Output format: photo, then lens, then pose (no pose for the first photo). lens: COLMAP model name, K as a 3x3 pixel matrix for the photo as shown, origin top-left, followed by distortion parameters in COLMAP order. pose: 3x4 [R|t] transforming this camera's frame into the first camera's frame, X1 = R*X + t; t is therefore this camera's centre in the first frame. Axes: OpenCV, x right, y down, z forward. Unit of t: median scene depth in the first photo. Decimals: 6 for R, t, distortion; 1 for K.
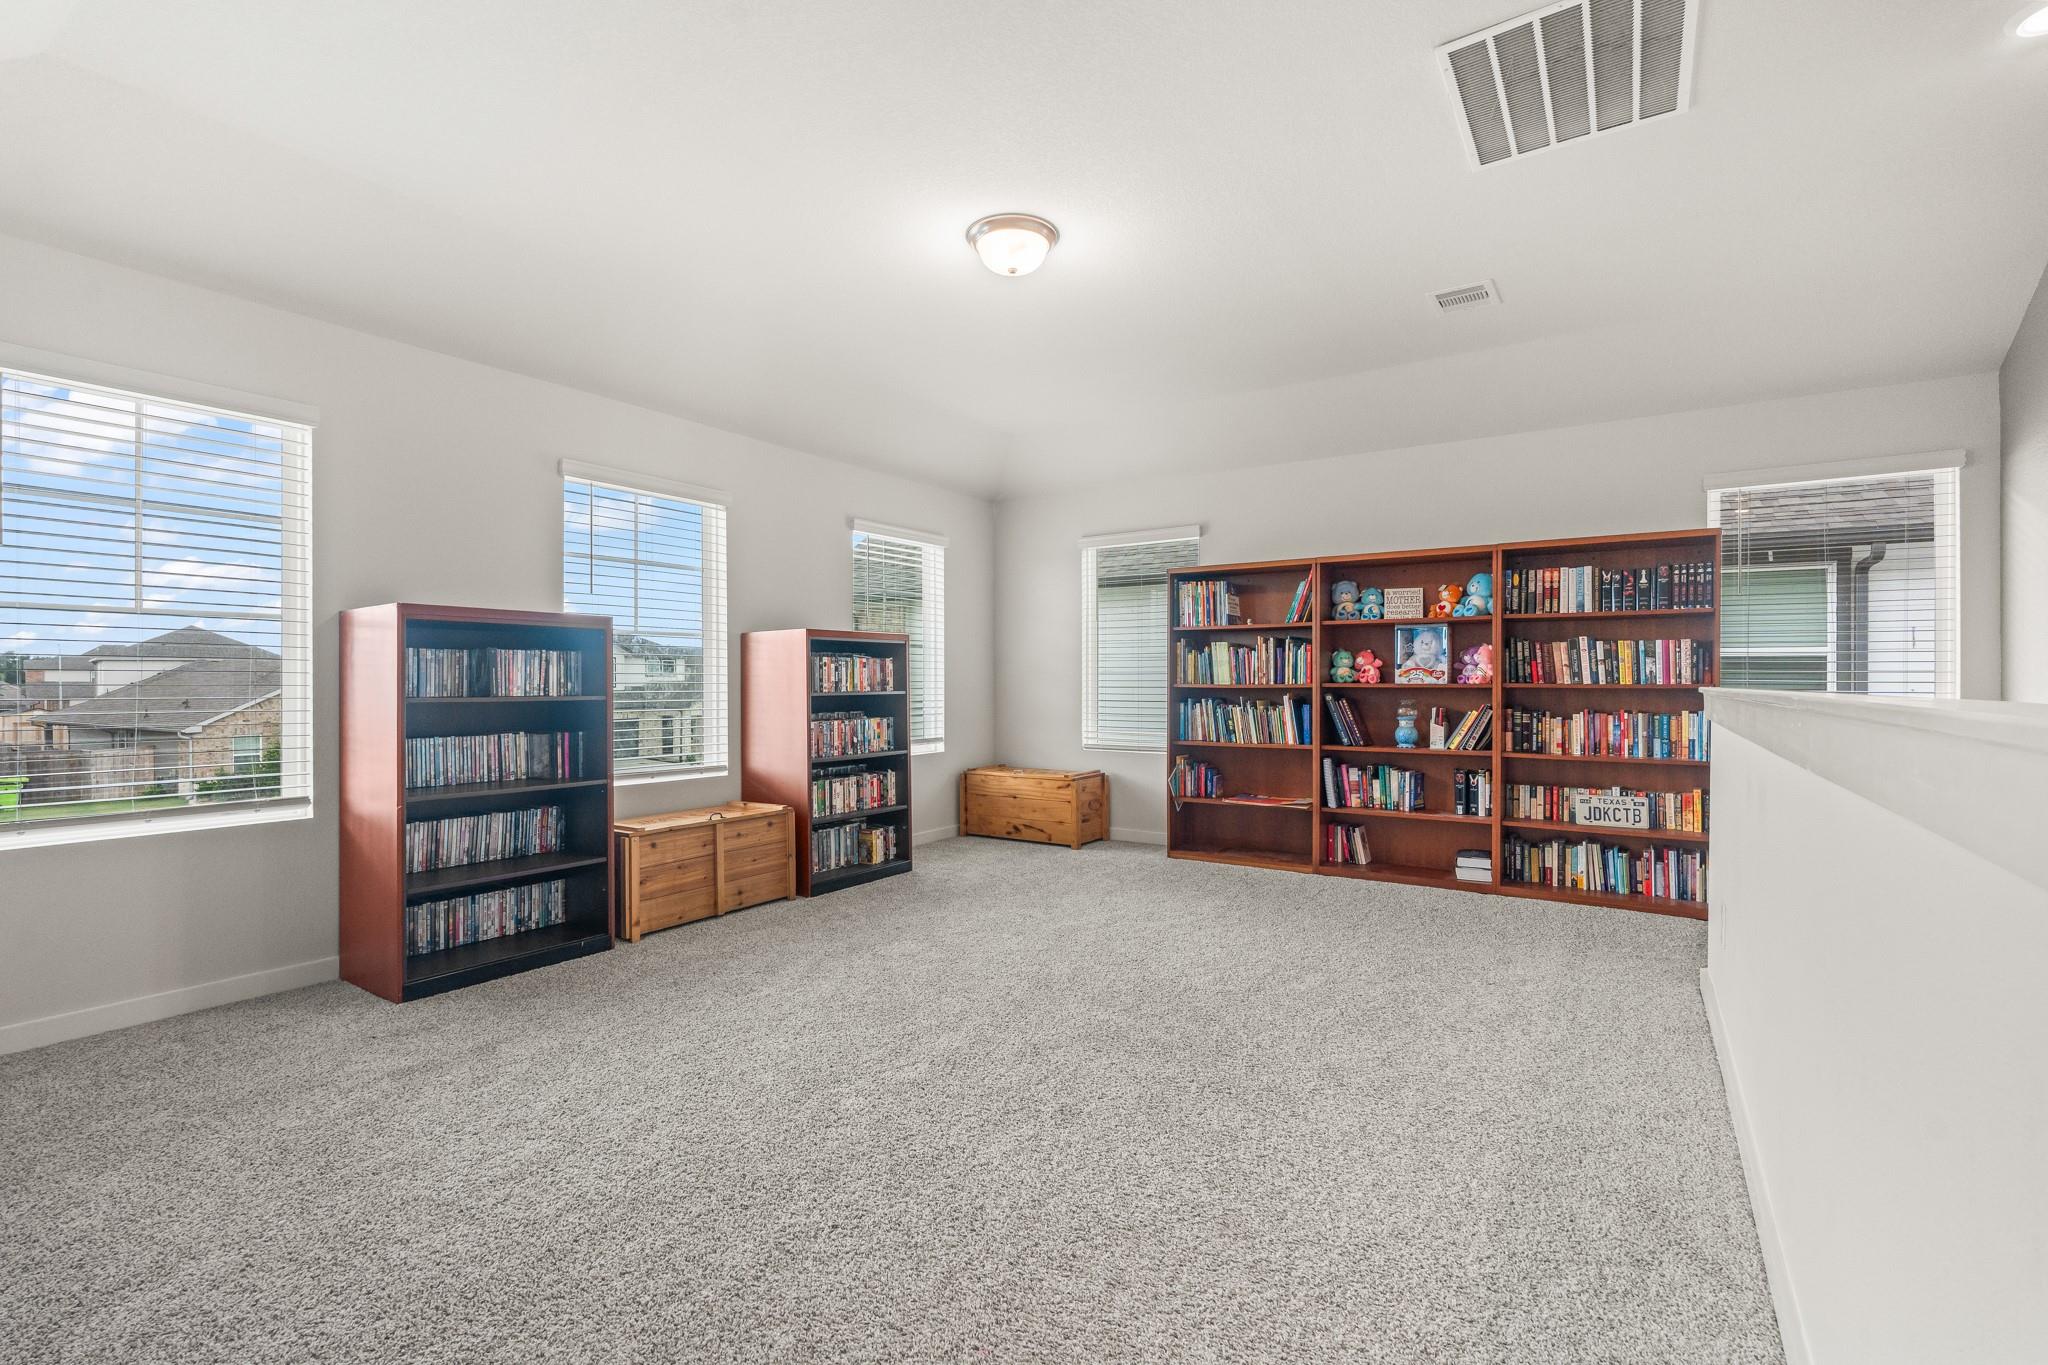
lens RADIAL K [[904.4, 0, 1023.9], [0, 904.4, 685.7], [0, 0, 1]] dist [-0.000814, -0.002179]
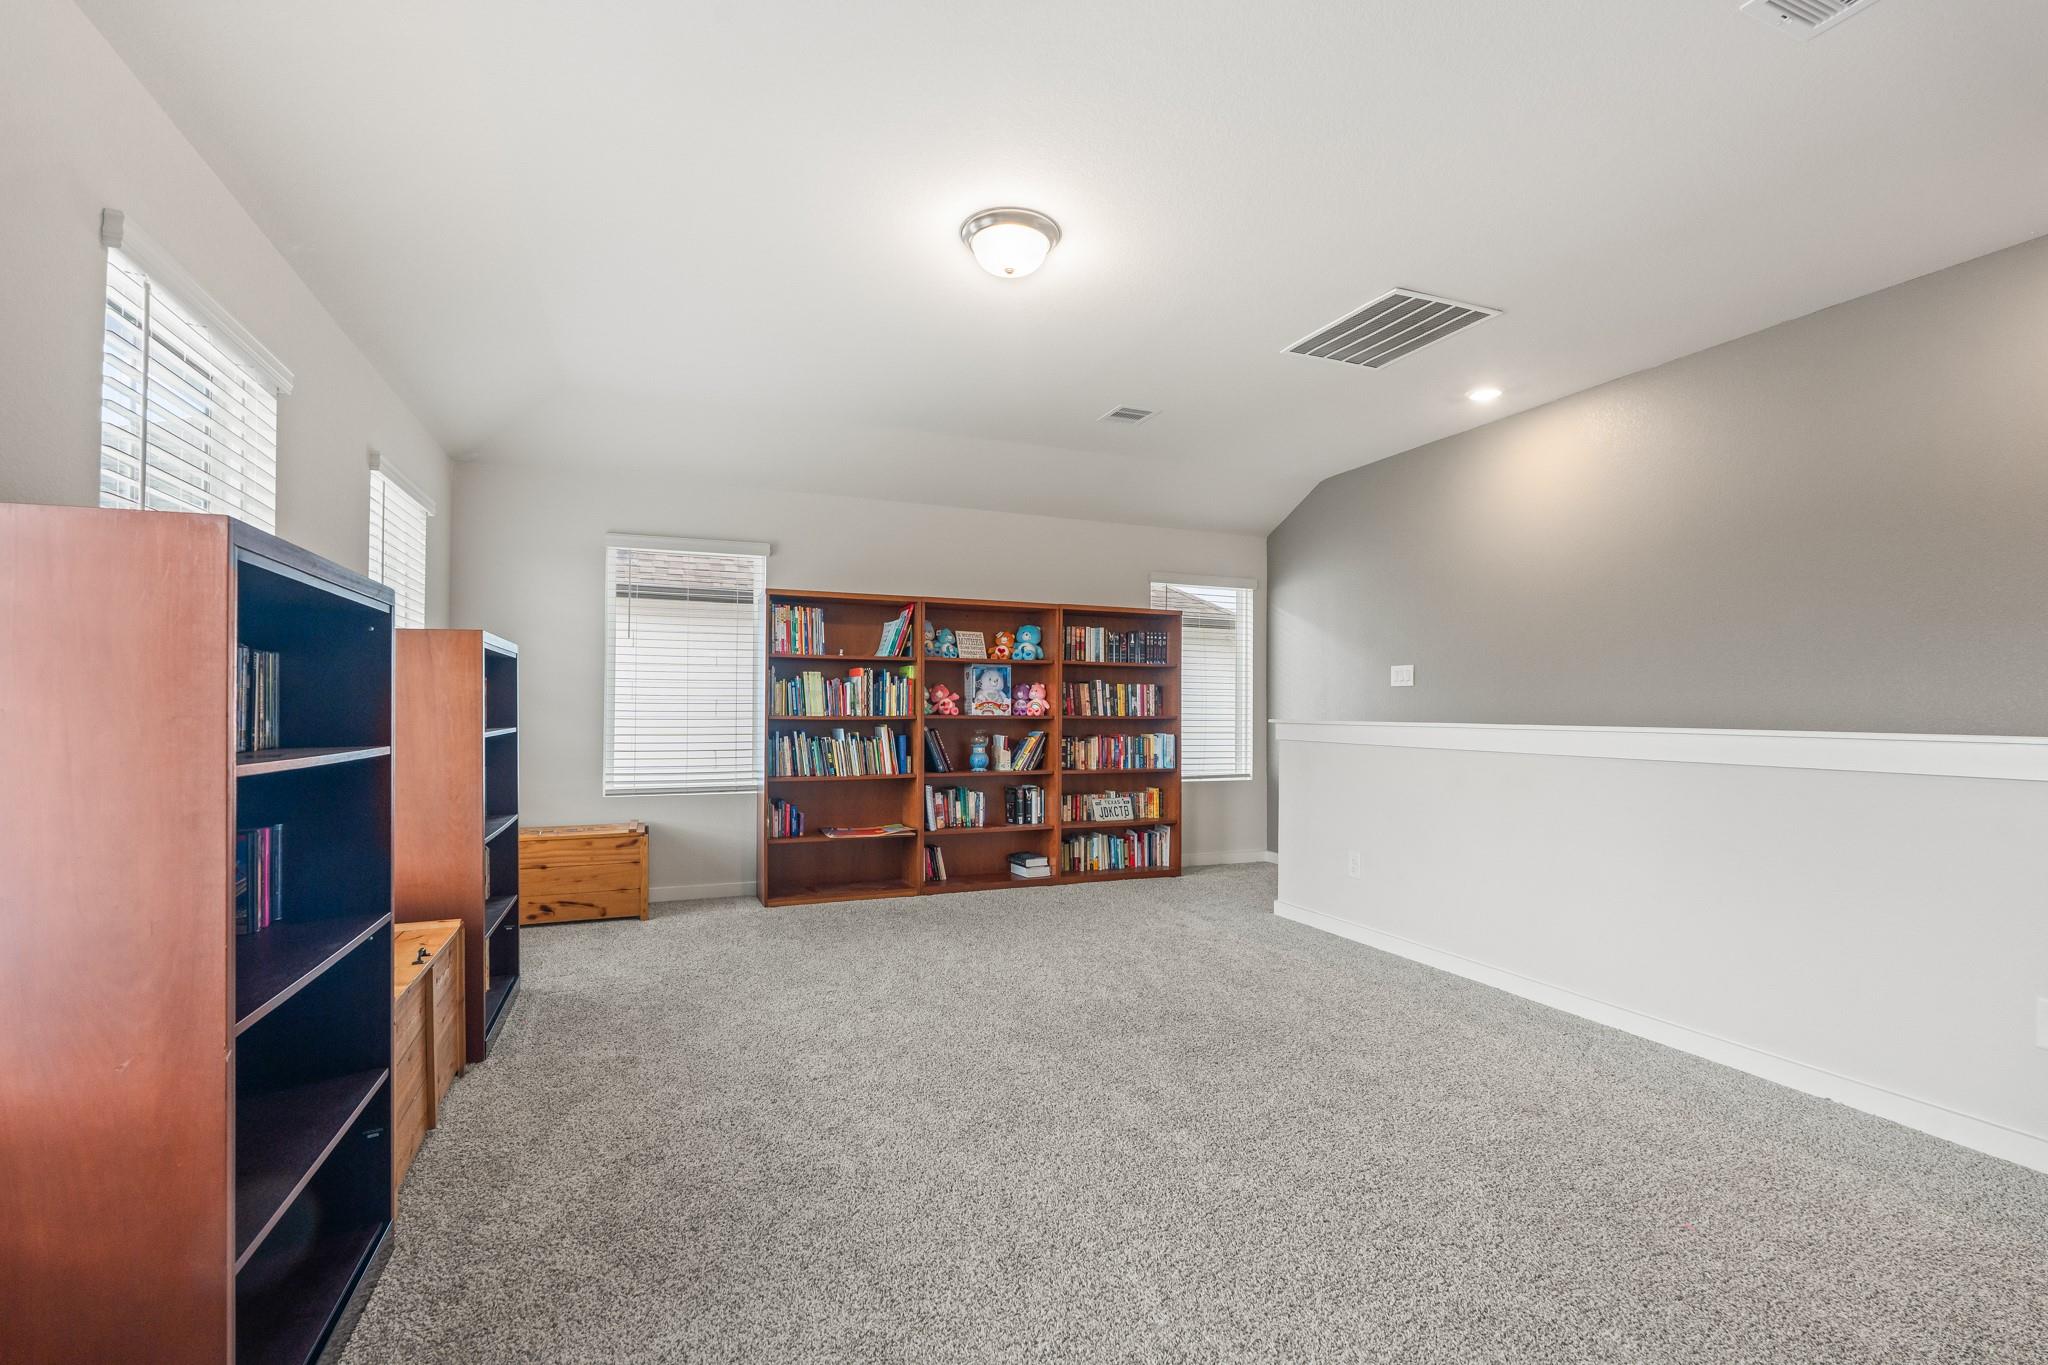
lens RADIAL K [[904.4, 0, 1022.3], [0, 904.4, 692.2], [0, 0, 1]] dist [-0.000814, -0.002179]
pose [[0.563893, 0.019562, 0.825616, -0.506364], [-0.000318, 0.999724, -0.023470, -0.004514], [-0.825848, 0.012972, 0.563744, 0.315042]]
